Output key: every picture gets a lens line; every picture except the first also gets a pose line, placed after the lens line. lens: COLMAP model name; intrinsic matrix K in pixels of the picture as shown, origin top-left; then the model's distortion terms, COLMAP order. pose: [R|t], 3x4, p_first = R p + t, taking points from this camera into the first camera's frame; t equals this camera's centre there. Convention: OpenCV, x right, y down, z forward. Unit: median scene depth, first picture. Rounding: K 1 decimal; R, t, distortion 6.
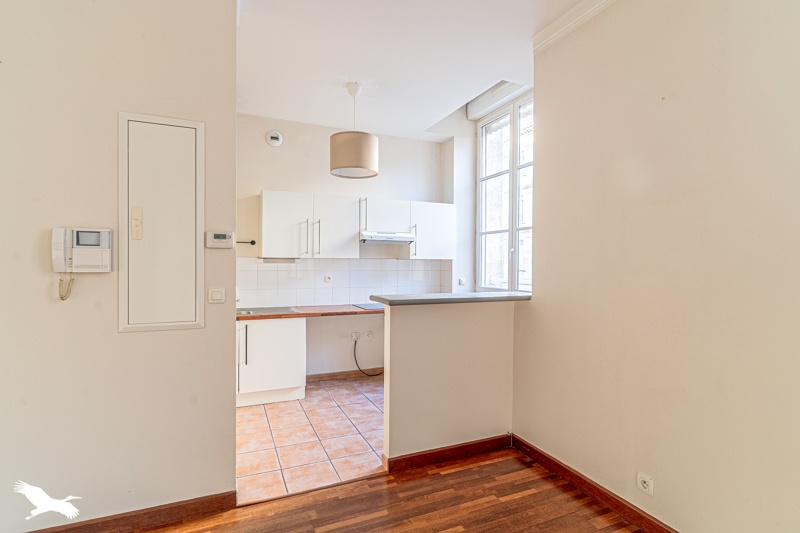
lens RADIAL K [[384.4, 0, 394.2], [0, 384.4, 267.1], [0, 0, 1]] dist [-0.000072, 0.000045]
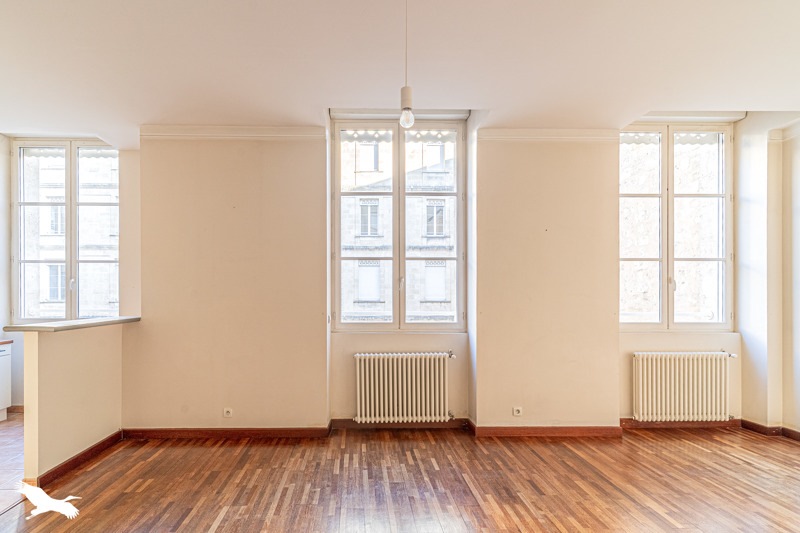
lens RADIAL K [[402.4, 0, 361.8], [0, 402.4, 290.5], [0, 0, 1]] dist [0.000696, 0.000000]
pose [[0.374366, 0.002001, 0.927279, -0.419718], [0.010321, 0.999927, -0.006325, -0.002244], [-0.927223, 0.011938, 0.374318, -0.151999]]
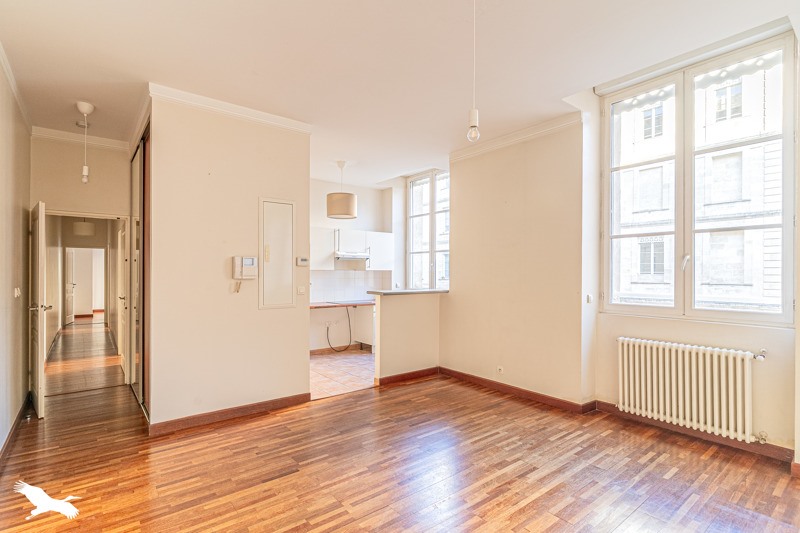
lens RADIAL K [[384.4, 0, 394.2], [0, 384.4, 267.1], [0, 0, 1]] dist [-0.000072, 0.000045]
pose [[0.965938, 0.001008, 0.258772, -0.251520], [0.005226, 0.999712, -0.023402, 0.002459], [-0.258721, 0.023958, 0.965655, -0.485794]]
